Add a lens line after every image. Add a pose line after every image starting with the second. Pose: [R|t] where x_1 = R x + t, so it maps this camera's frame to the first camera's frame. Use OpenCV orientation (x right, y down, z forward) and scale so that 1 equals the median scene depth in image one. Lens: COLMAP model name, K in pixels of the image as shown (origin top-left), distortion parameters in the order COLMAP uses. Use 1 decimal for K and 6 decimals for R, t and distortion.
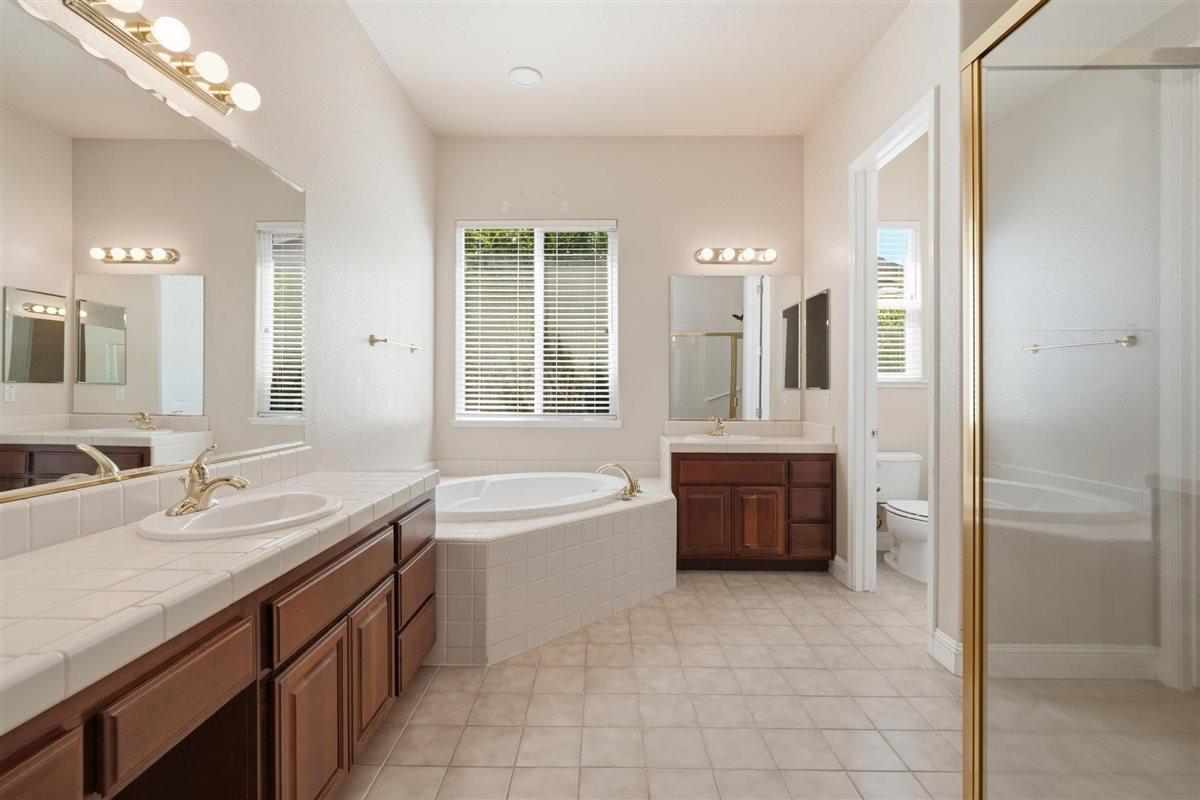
lens RADIAL K [[543.8, 0, 593.9], [0, 543.8, 390.5], [0, 0, 1]] dist [-0.007767, 0.002055]
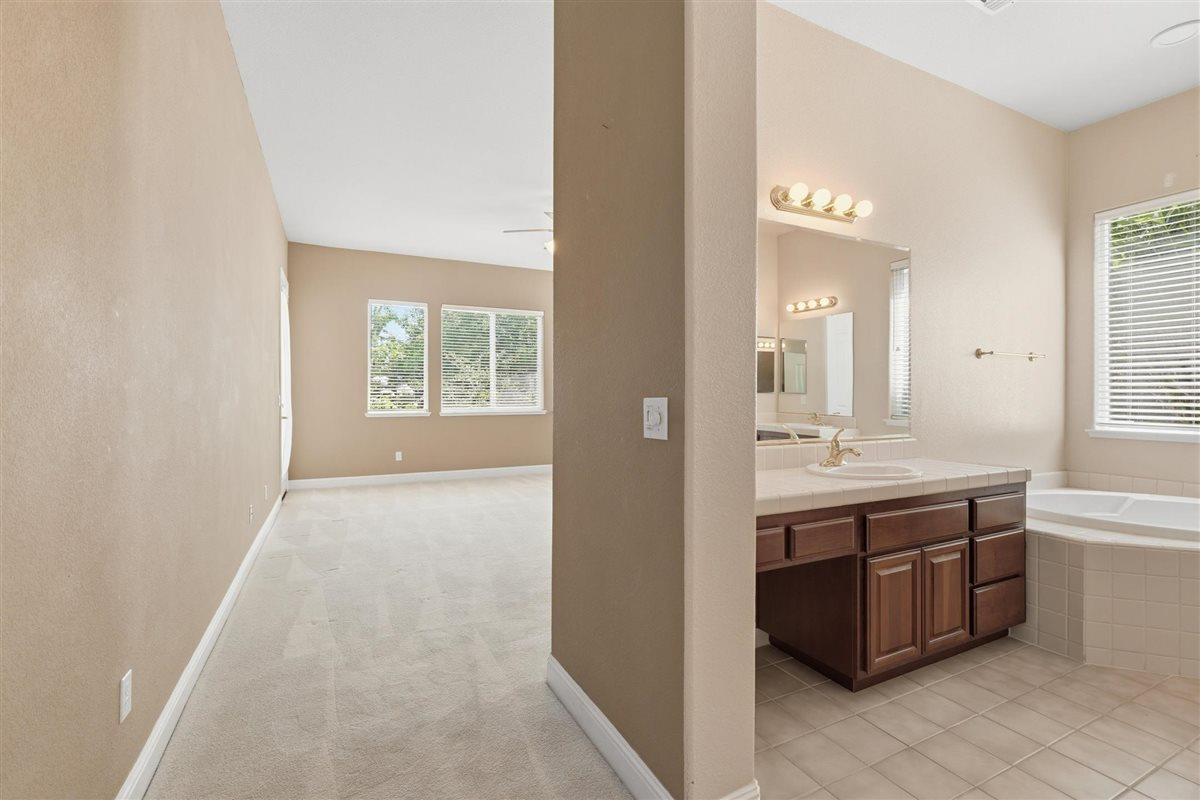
lens RADIAL K [[543.8, 0, 596.5], [0, 543.8, 396.9], [0, 0, 1]] dist [-0.007767, 0.002055]
pose [[0.465205, -0.001182, -0.885202, 0.285157], [-0.002955, 0.999991, -0.002888, 0.006257], [0.885198, 0.003959, 0.465197, -0.305831]]
